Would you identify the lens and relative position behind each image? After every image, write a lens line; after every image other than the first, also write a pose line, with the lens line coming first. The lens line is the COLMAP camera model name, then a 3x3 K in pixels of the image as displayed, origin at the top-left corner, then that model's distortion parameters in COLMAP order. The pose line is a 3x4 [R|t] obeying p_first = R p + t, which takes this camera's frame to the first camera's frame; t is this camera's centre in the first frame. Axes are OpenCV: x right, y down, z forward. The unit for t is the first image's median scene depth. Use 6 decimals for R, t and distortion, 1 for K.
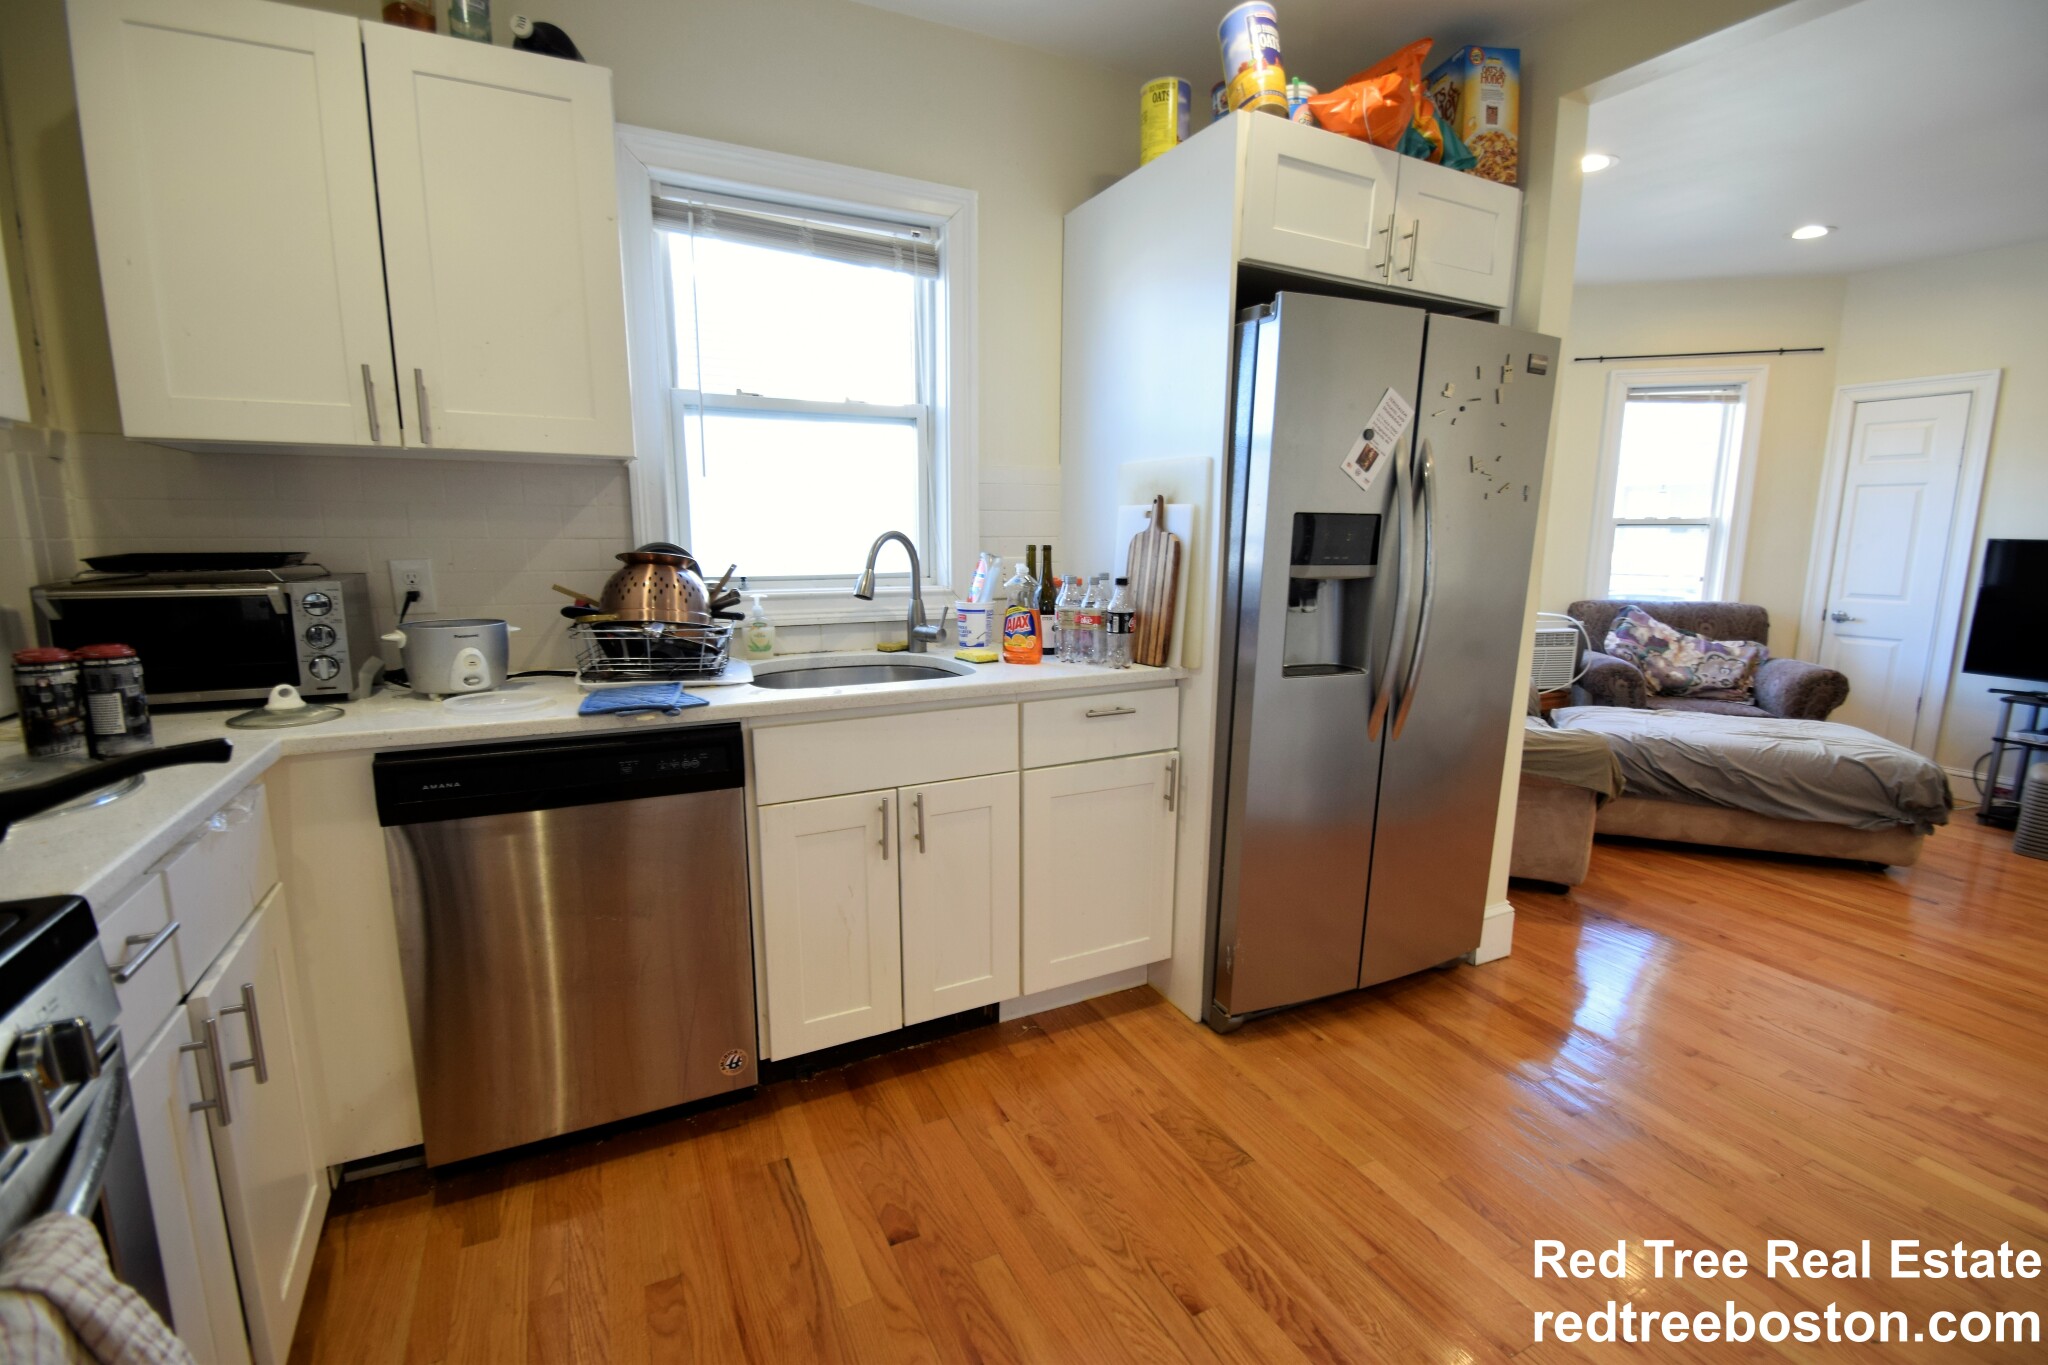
lens RADIAL K [[896.2, 0, 1024.6], [0, 896.2, 692.9], [0, 0, 1]] dist [0.015219, -0.017928]
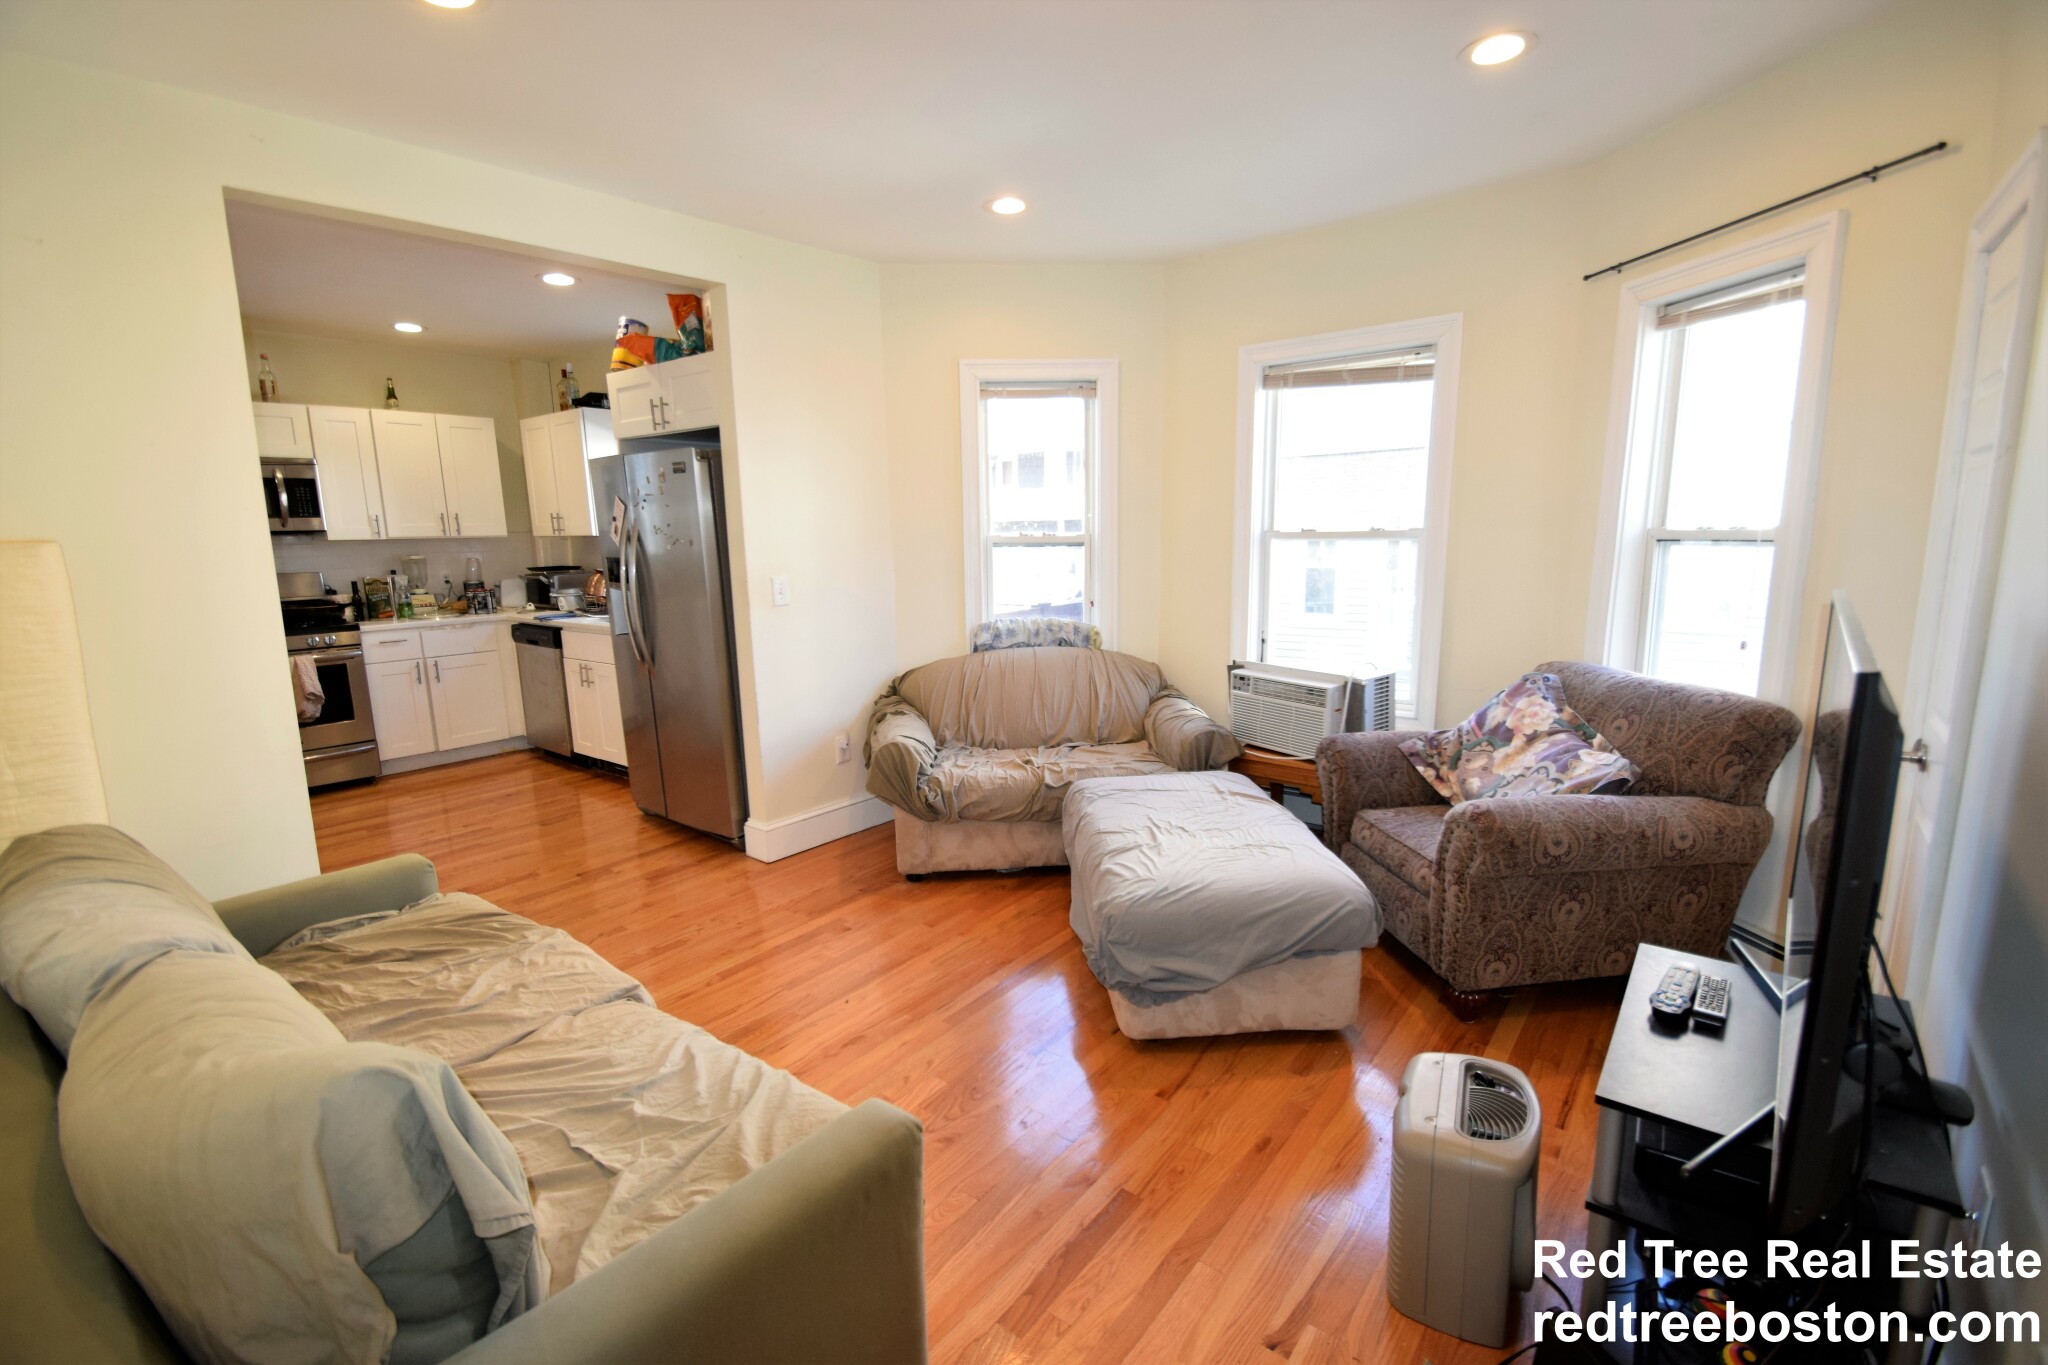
lens RADIAL K [[896.2, 0, 1024.6], [0, 896.2, 692.9], [0, 0, 1]] dist [0.015219, -0.017928]
pose [[0.412051, 0.151243, -0.898521, 2.257025], [-0.138156, 0.985096, 0.102459, -0.203435], [0.900626, 0.081918, 0.426806, 0.857388]]
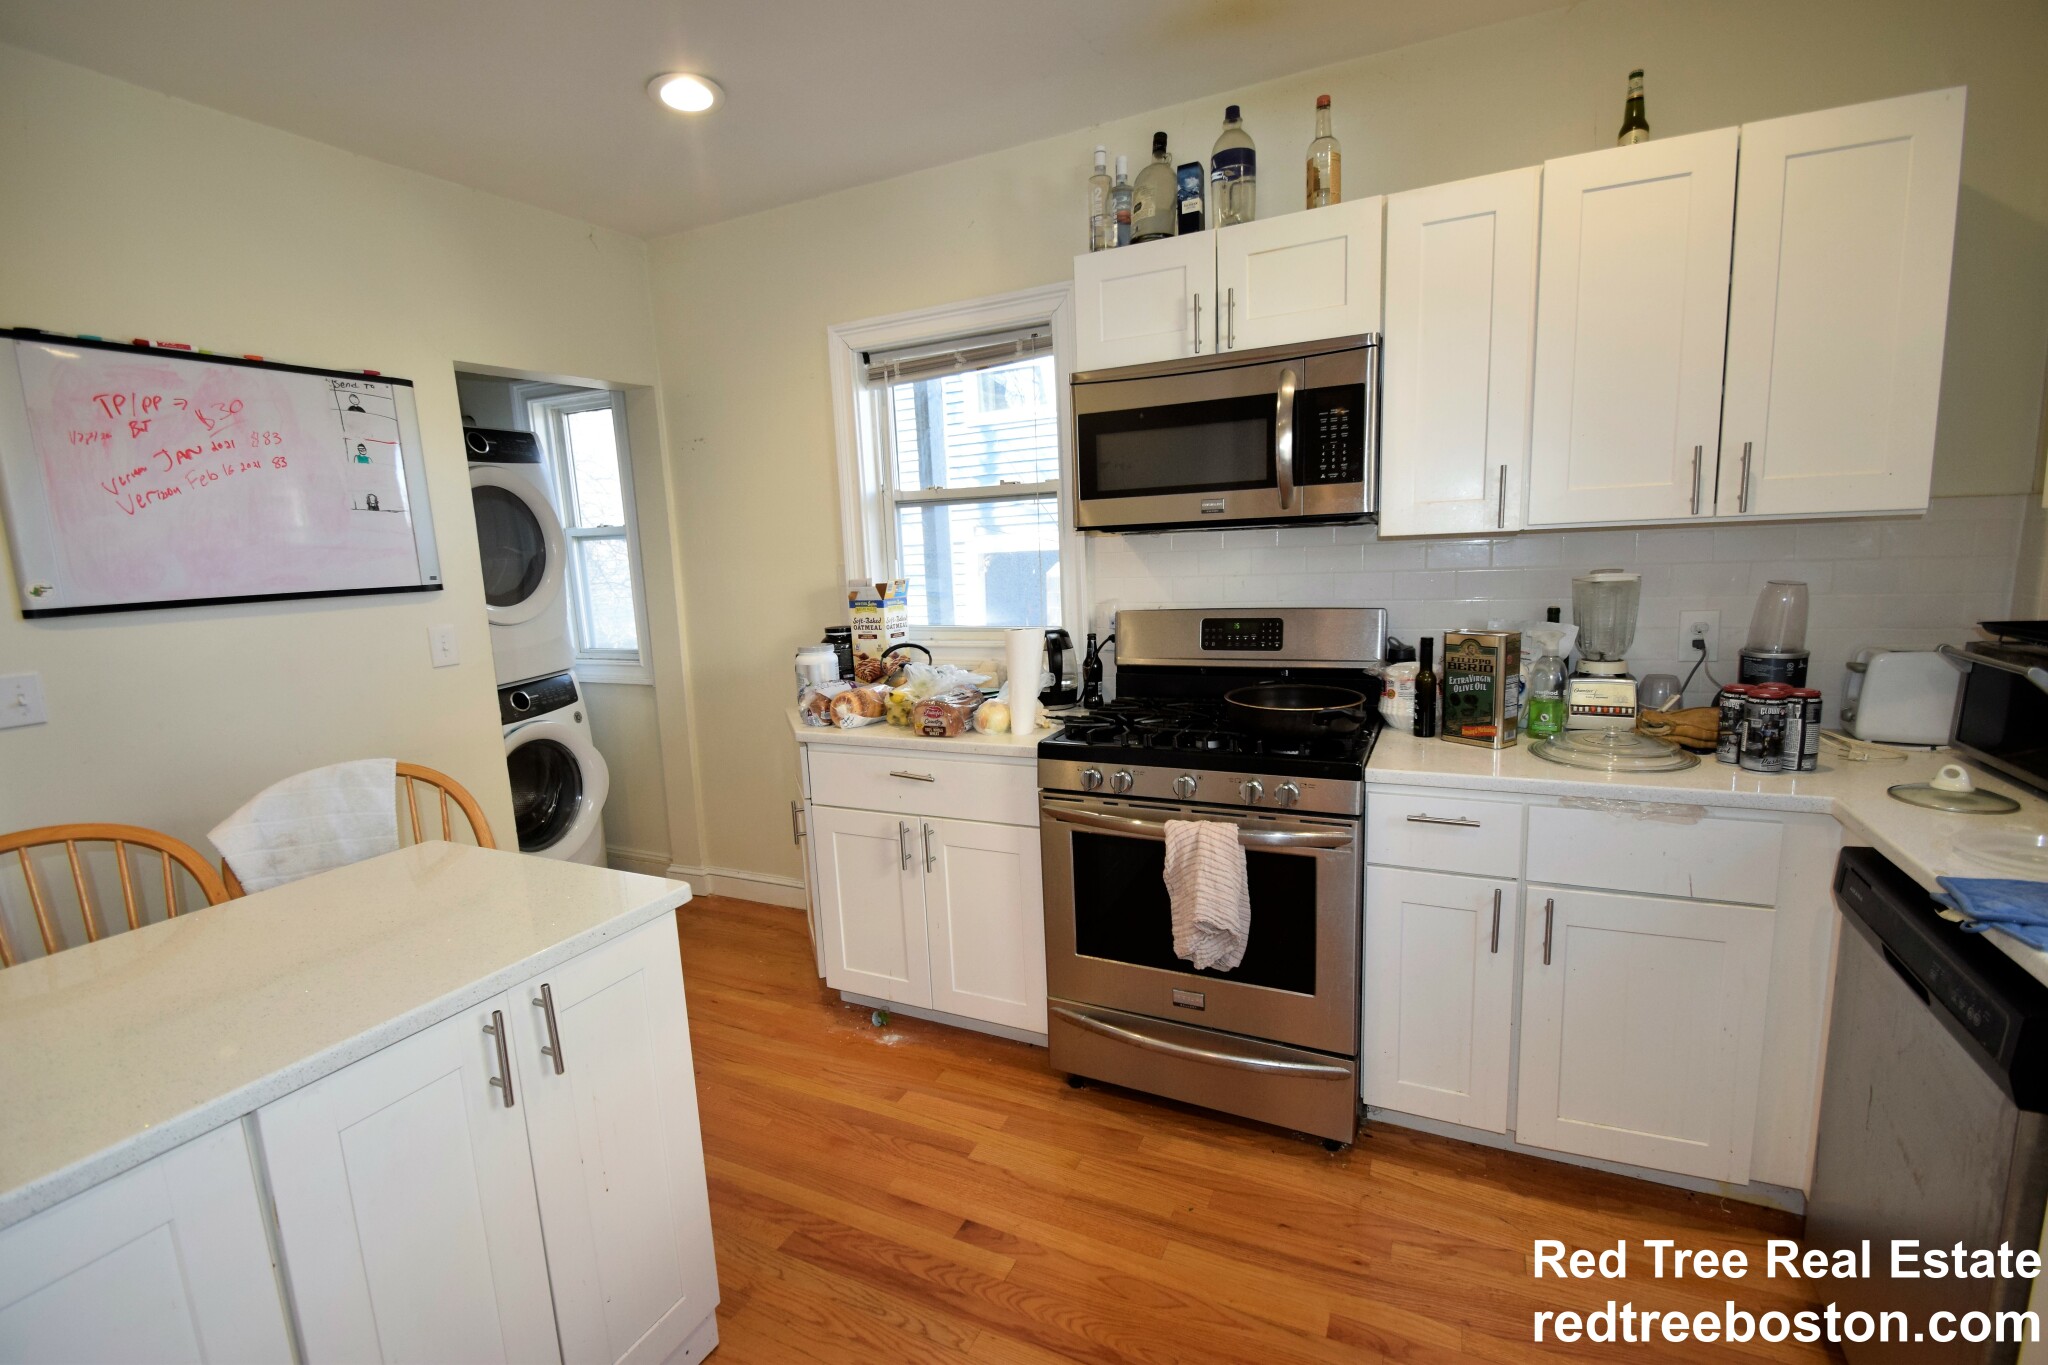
lens RADIAL K [[896.2, 0, 1024.6], [0, 896.2, 692.9], [0, 0, 1]] dist [0.015219, -0.017928]
pose [[-0.796320, 0.130262, -0.590683, 0.375335], [-0.064233, 0.952804, 0.296714, -0.206112], [0.601456, 0.274220, -0.750370, 0.734376]]
